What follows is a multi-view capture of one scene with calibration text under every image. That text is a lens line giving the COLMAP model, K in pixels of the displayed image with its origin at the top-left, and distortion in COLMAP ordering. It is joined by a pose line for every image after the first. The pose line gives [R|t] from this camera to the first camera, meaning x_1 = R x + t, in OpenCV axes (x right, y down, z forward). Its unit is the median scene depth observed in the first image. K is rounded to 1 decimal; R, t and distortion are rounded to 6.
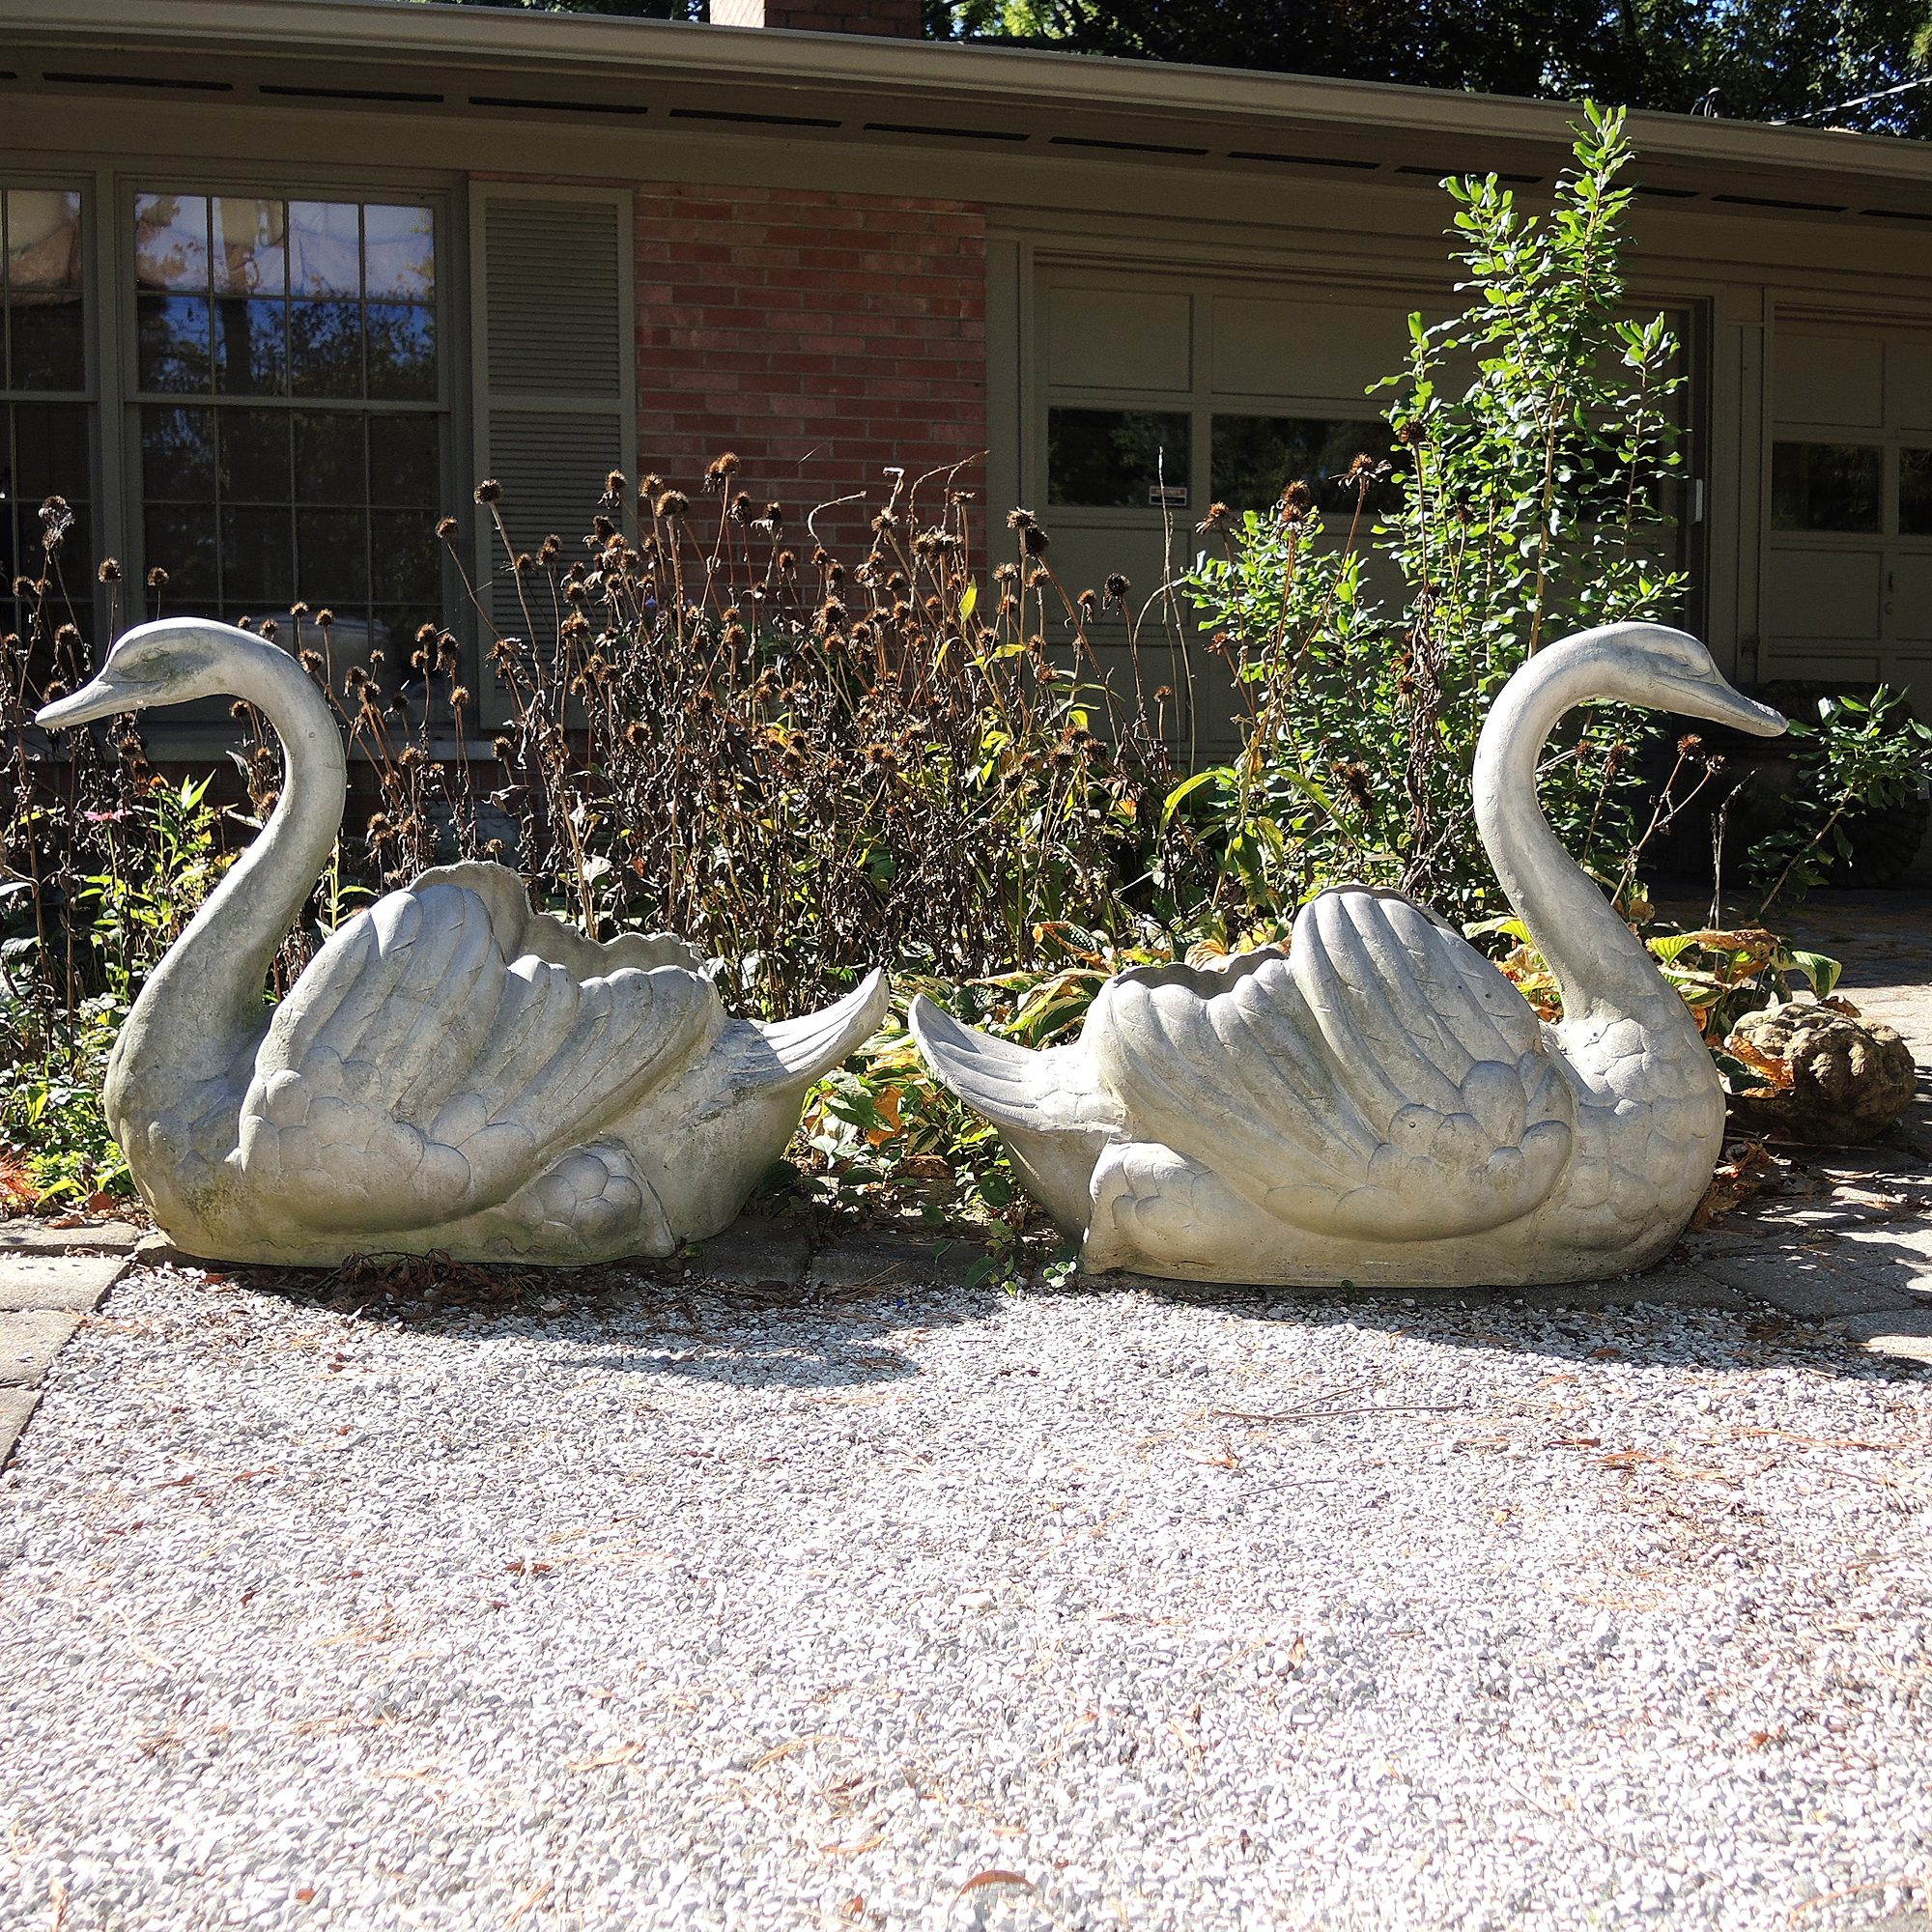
lens RADIAL K [[2328.8, 0, 963.5], [0, 2328.8, 970.4], [0, 0, 1]] dist [-0.032420, 0.000000]
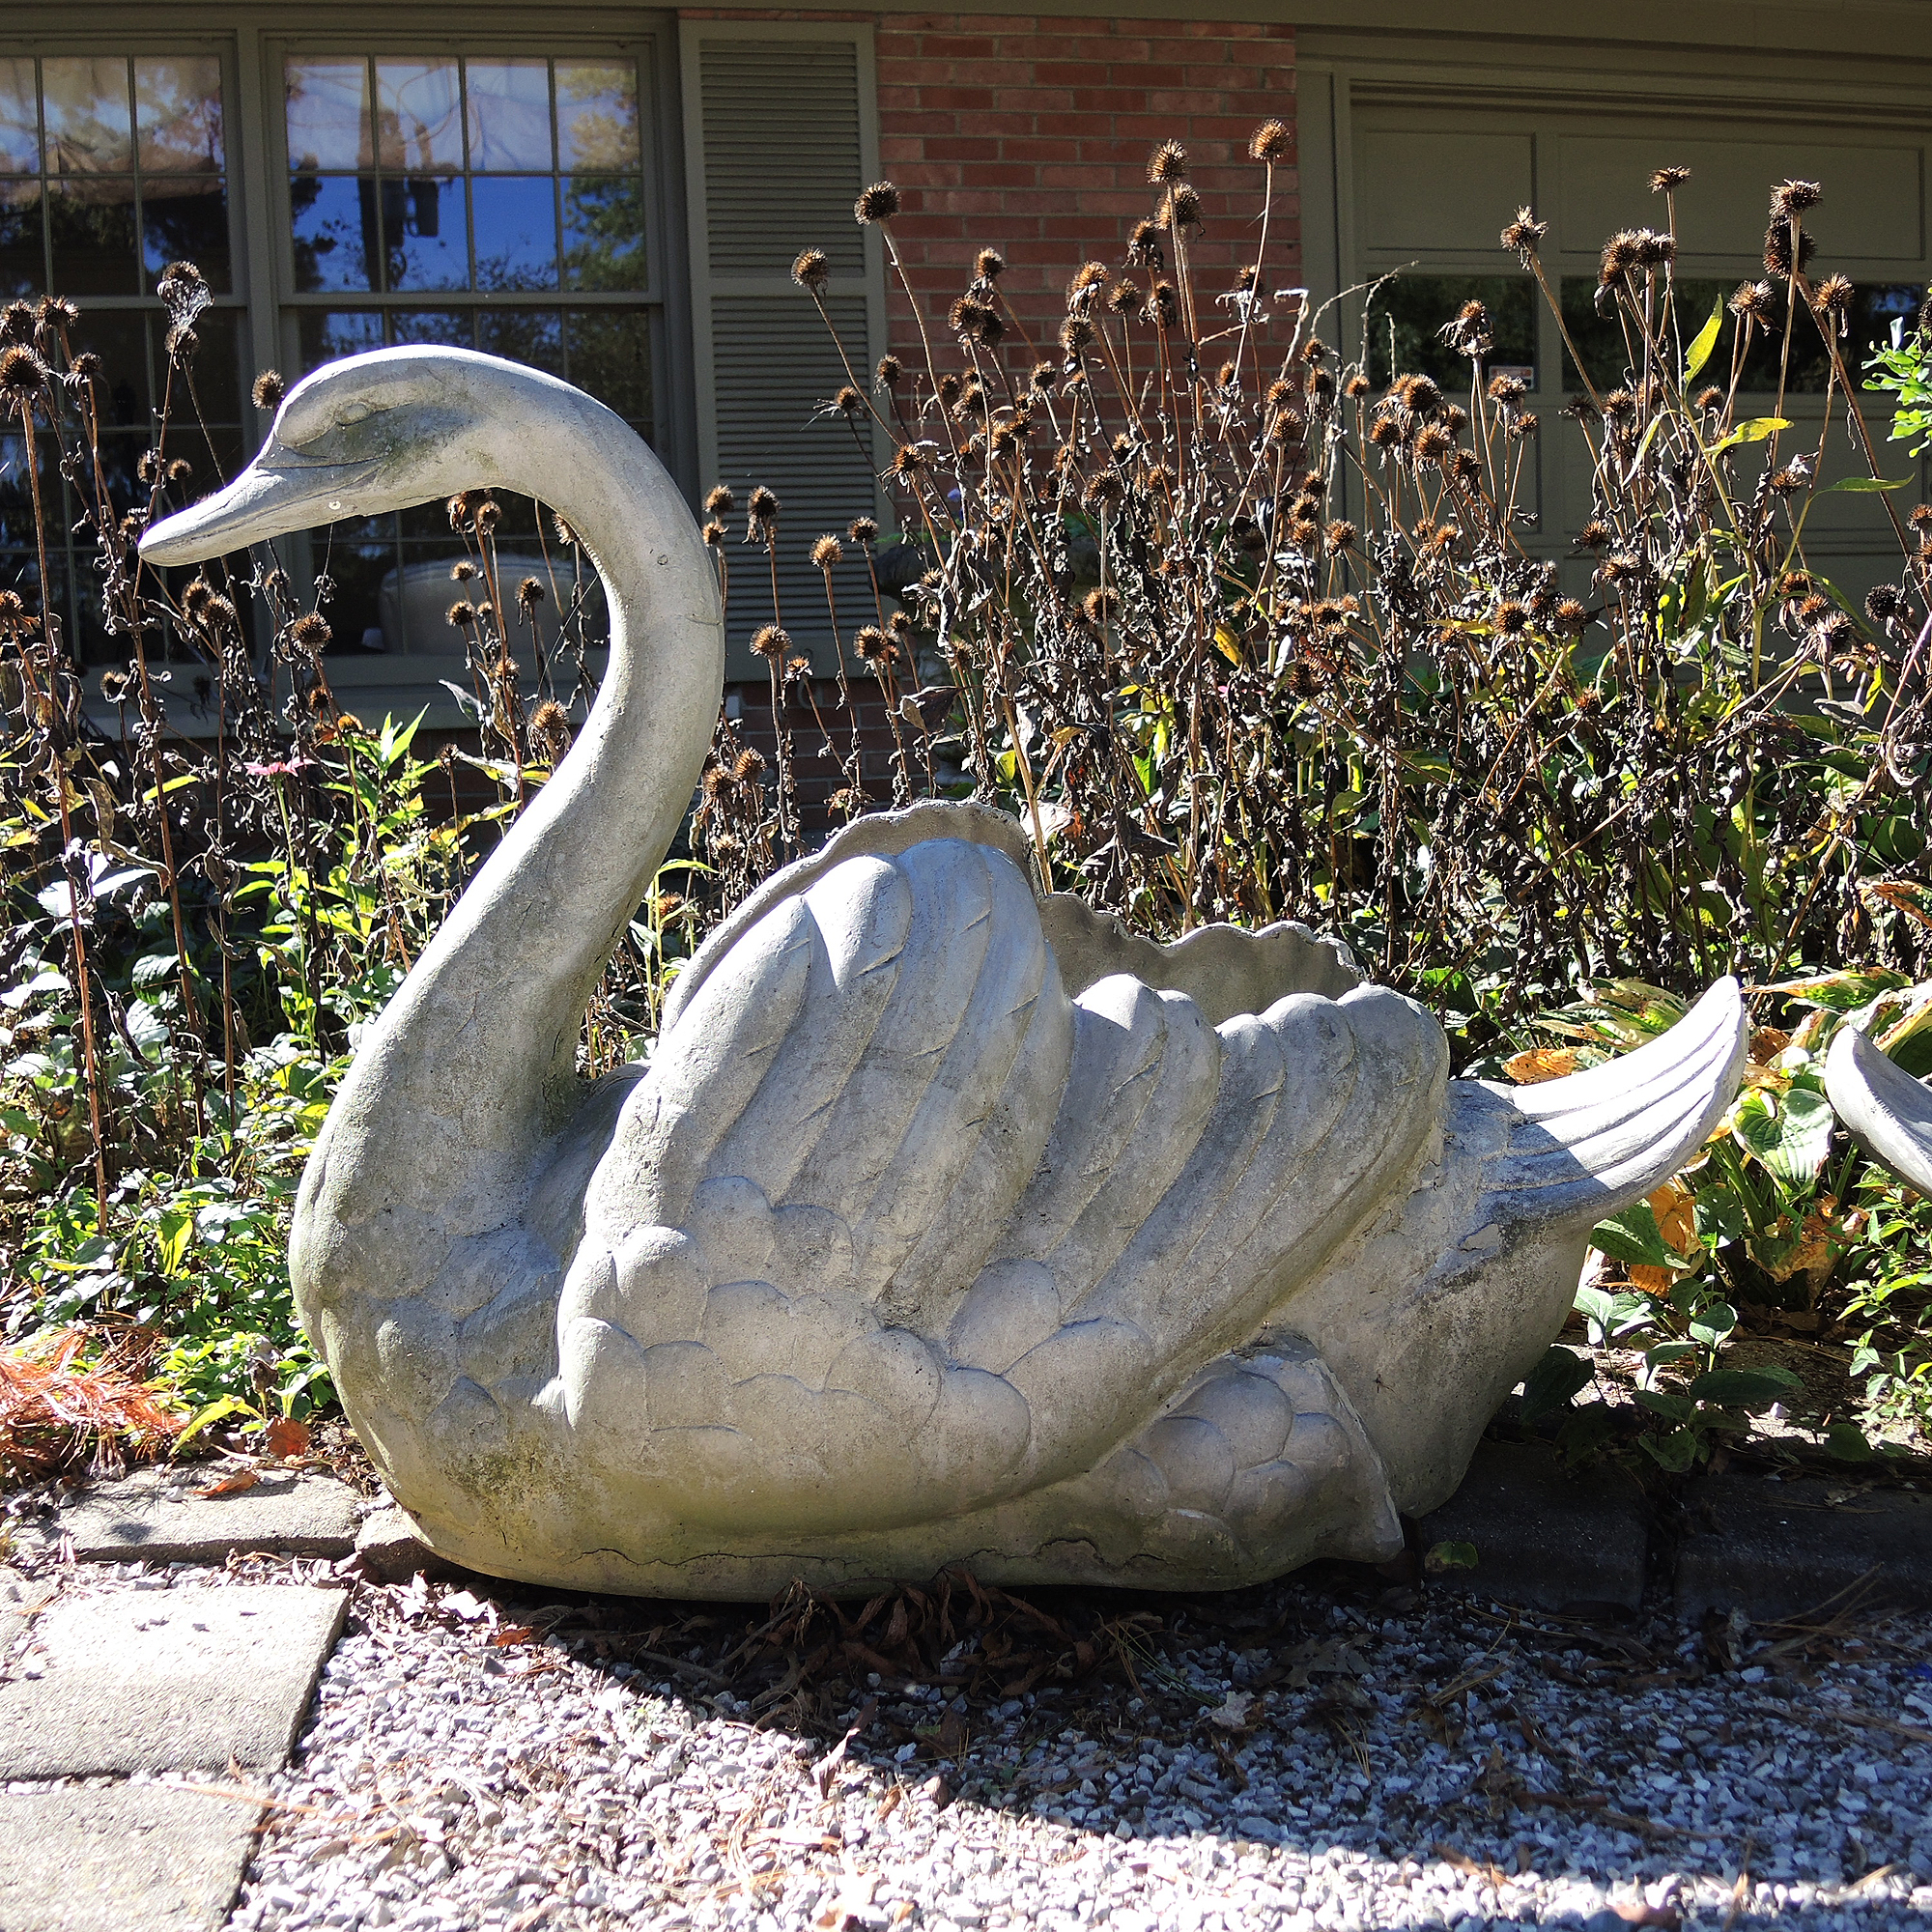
lens RADIAL K [[2328.8, 0, 968.7], [0, 2328.8, 961.4], [0, 0, 1]] dist [-0.032420, 0.000000]
pose [[0.997533, -0.028694, -0.064067, -0.169059], [0.029000, 0.999572, 0.003859, -0.011173], [0.063929, -0.005707, 0.997938, 0.451938]]
